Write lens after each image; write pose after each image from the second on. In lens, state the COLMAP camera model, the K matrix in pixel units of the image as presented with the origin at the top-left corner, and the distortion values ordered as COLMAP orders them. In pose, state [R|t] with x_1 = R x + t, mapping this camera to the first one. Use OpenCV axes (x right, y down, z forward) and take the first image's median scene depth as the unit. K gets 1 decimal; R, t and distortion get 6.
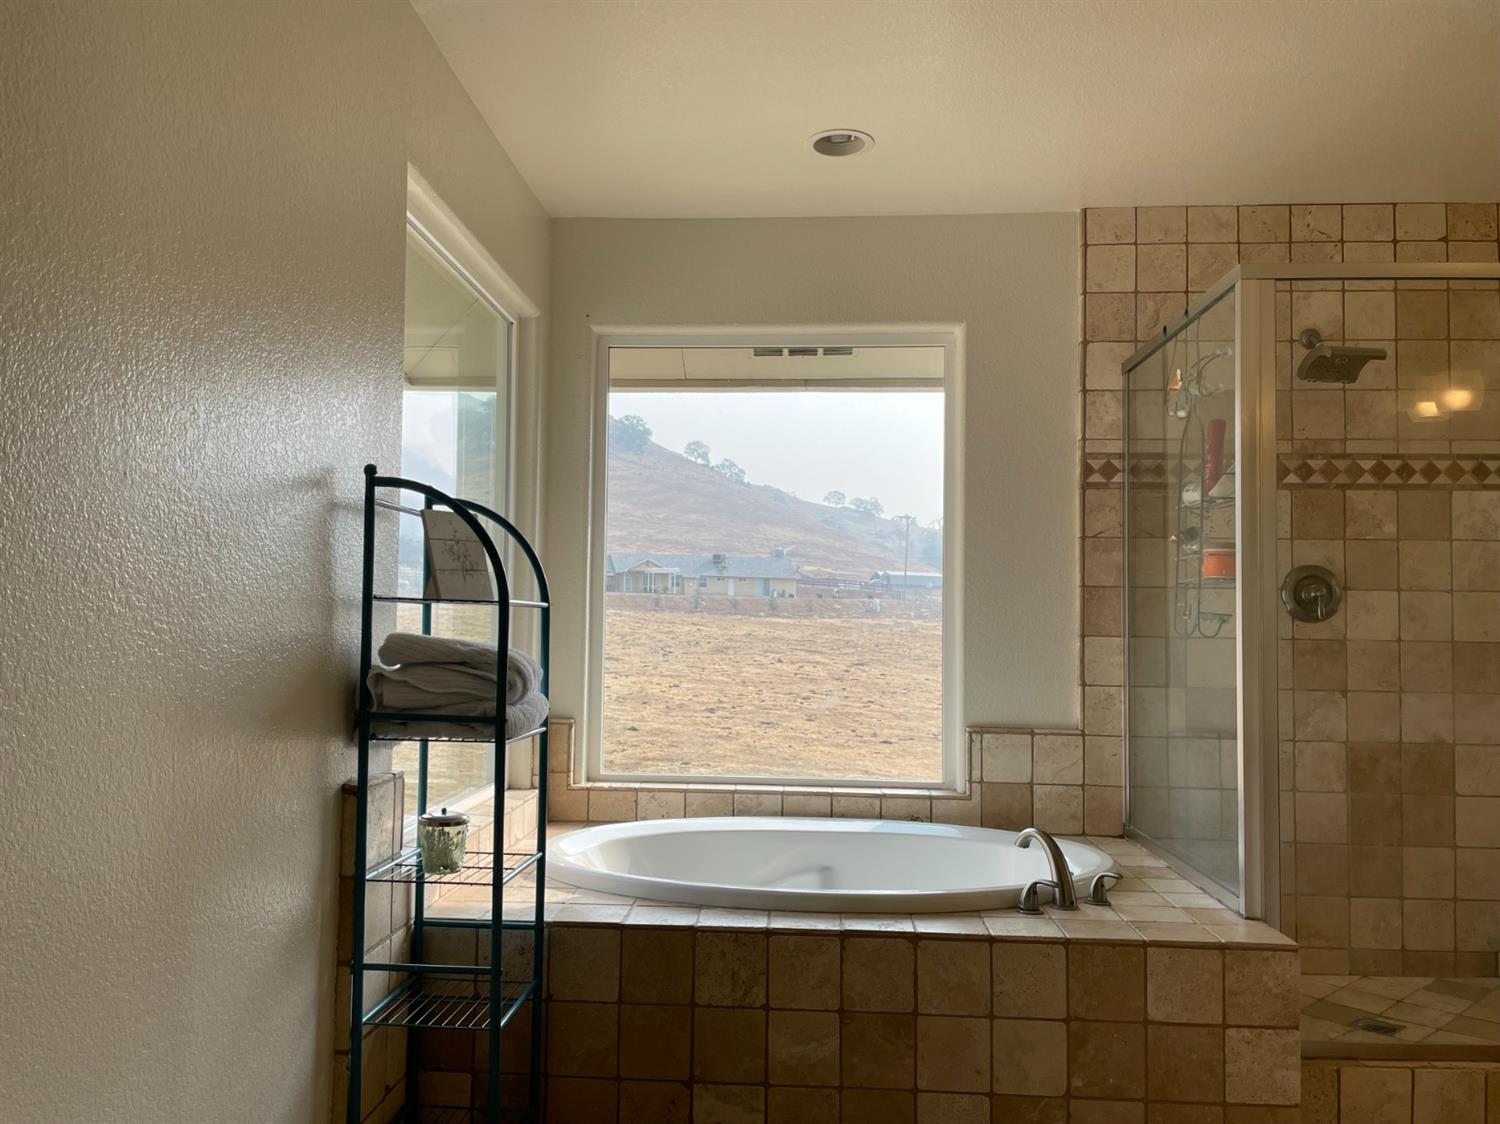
lens RADIAL K [[1151.9, 0, 763.5], [0, 1151.9, 563.0], [0, 0, 1]] dist [0.131120, -0.204844]
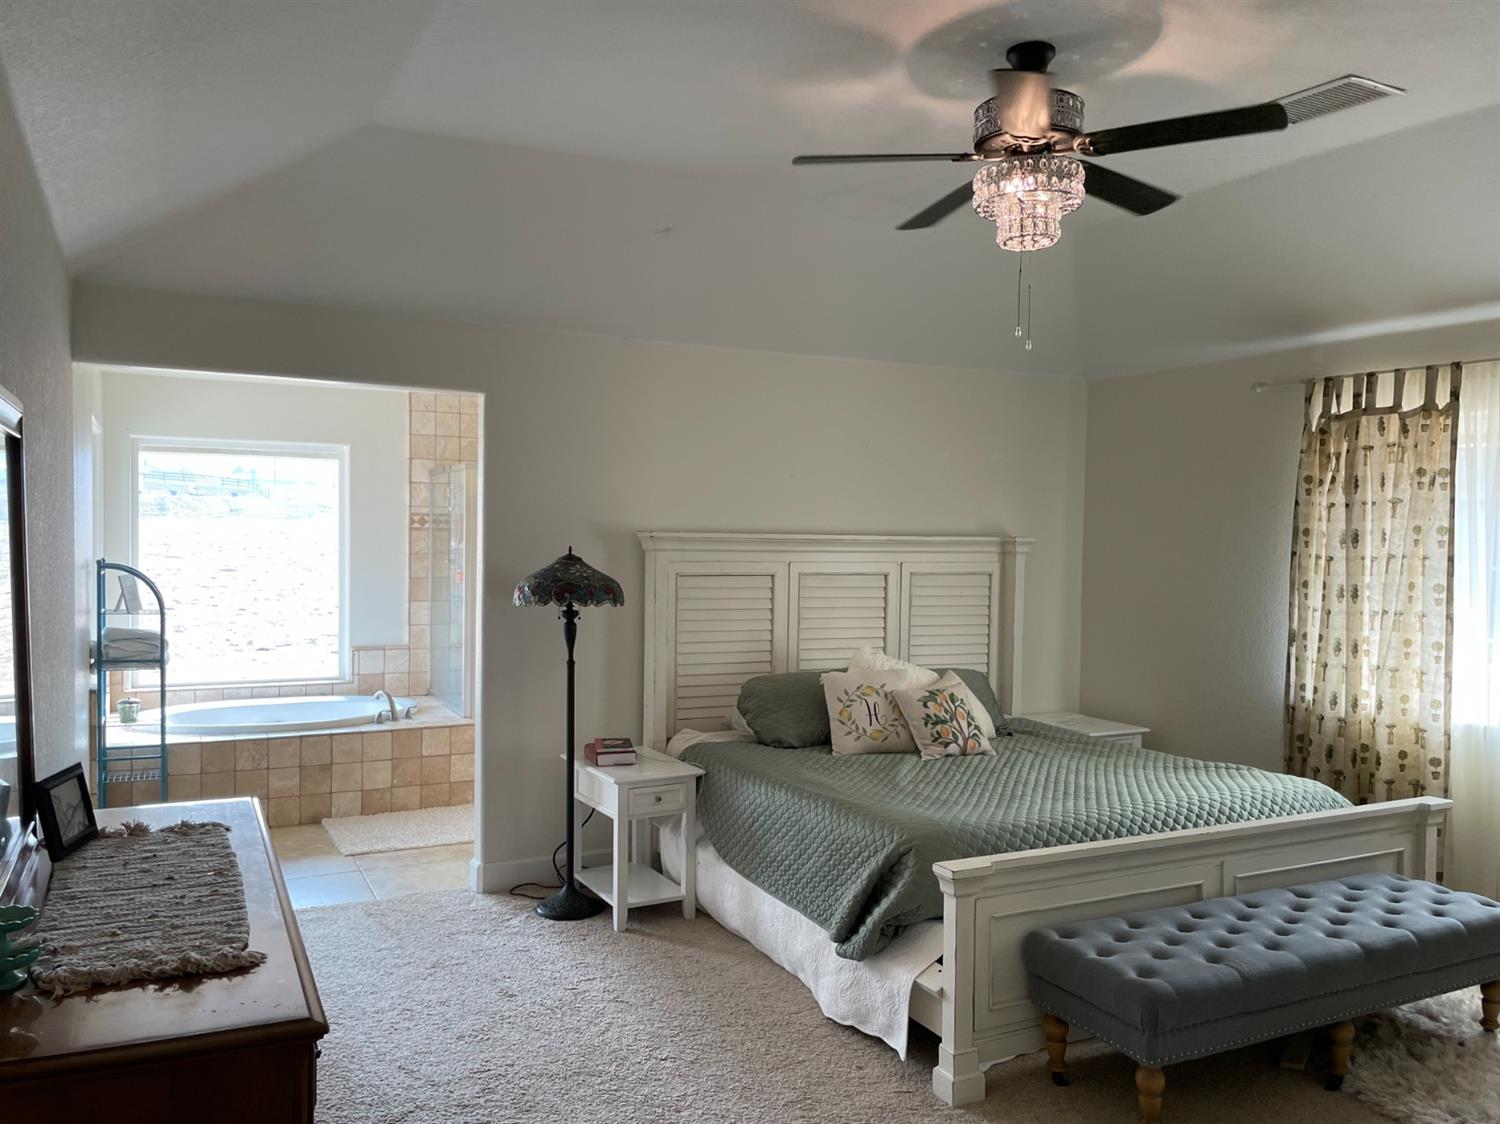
lens RADIAL K [[1140.5, 0, 750.0], [0, 1140.5, 562.0], [0, 0, 1]] dist [0.007656, 0.000206]
pose [[0.869493, -0.014967, 0.493719, -0.207468], [-0.028054, 0.996431, 0.079612, -0.192726], [-0.493149, -0.083073, 0.865970, -1.090447]]
